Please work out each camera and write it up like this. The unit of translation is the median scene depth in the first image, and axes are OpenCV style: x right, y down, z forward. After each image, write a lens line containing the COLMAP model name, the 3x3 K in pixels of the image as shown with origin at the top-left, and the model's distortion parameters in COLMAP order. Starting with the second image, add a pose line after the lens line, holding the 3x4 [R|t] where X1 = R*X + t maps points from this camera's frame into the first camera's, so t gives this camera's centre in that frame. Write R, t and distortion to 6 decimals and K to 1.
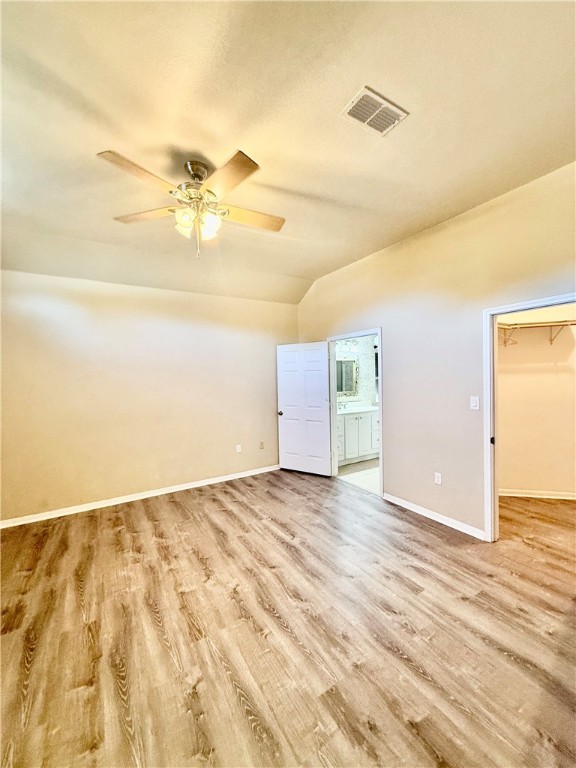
lens RADIAL K [[305.5, 0, 287.1], [0, 305.5, 382.5], [0, 0, 1]] dist [0.001716, -0.000380]
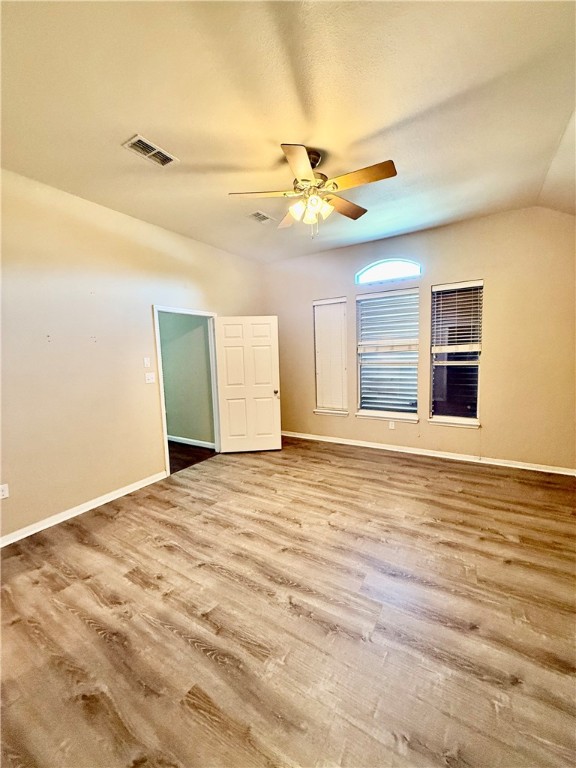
lens RADIAL K [[305.5, 0, 286.8], [0, 305.5, 383.3], [0, 0, 1]] dist [0.001716, -0.000380]
pose [[-0.895315, 0.101179, -0.433791, 0.292264], [0.042838, 0.988905, 0.142241, -0.036761], [0.443369, 0.108768, -0.889715, 1.714474]]
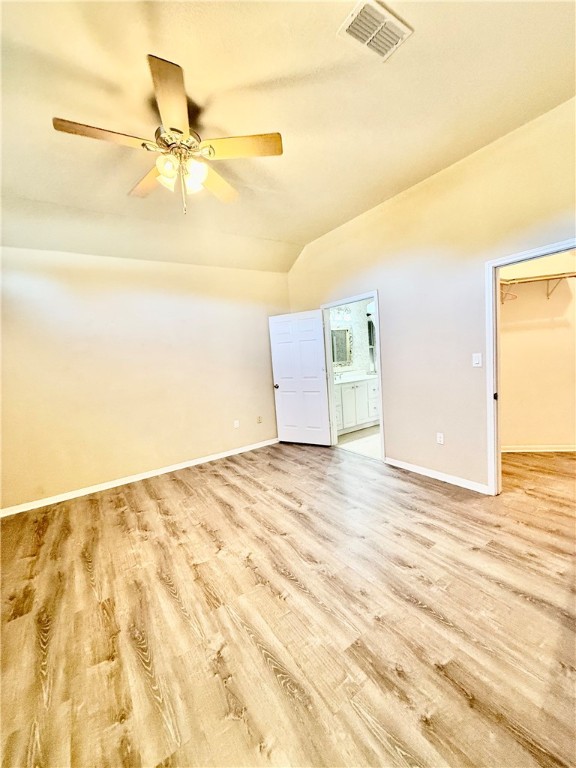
lens RADIAL K [[305.5, 0, 287.0], [0, 305.5, 382.5], [0, 0, 1]] dist [0.001716, -0.000380]
pose [[0.997807, -0.056594, 0.034324, -0.039883], [0.054069, 0.996046, 0.070489, 0.040463], [-0.038177, -0.068478, 0.996922, 0.038207]]
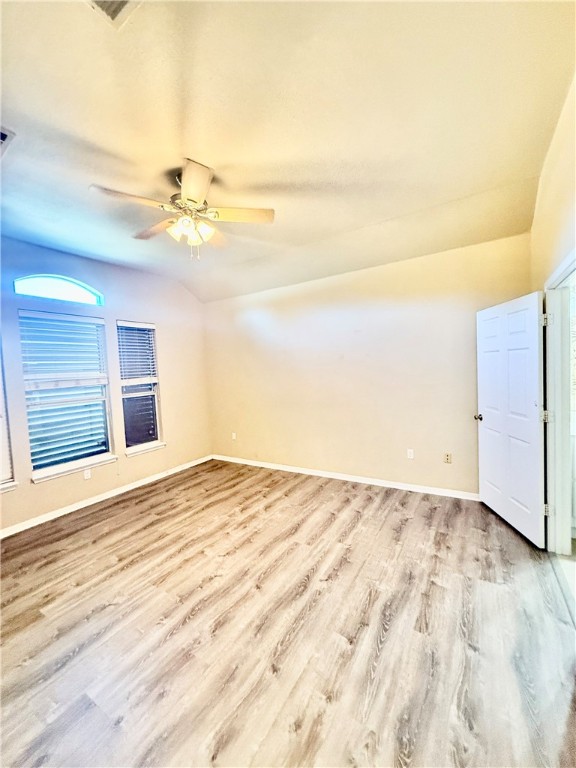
lens RADIAL K [[305.5, 0, 287.1], [0, 305.5, 383.4], [0, 0, 1]] dist [0.001716, -0.000380]
pose [[0.443437, 0.045913, -0.895129, 0.718285], [0.013805, 0.998219, 0.058039, -0.027314], [0.896199, -0.038094, 0.442013, 0.679704]]
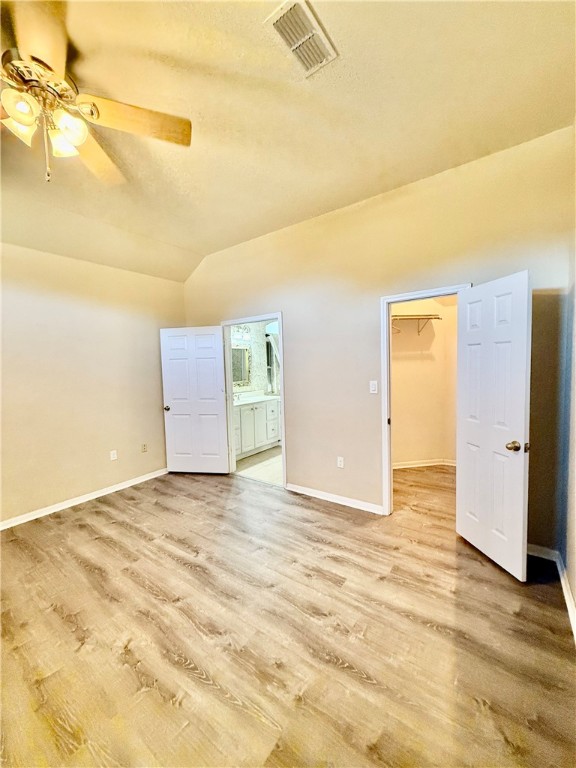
lens RADIAL K [[305.5, 0, 286.7], [0, 305.5, 382.5], [0, 0, 1]] dist [0.001716, -0.000380]
pose [[0.925358, -0.027247, 0.378115, -0.063690], [0.017619, 0.999427, 0.028900, 0.017780], [-0.378686, -0.020081, 0.925308, 0.156787]]
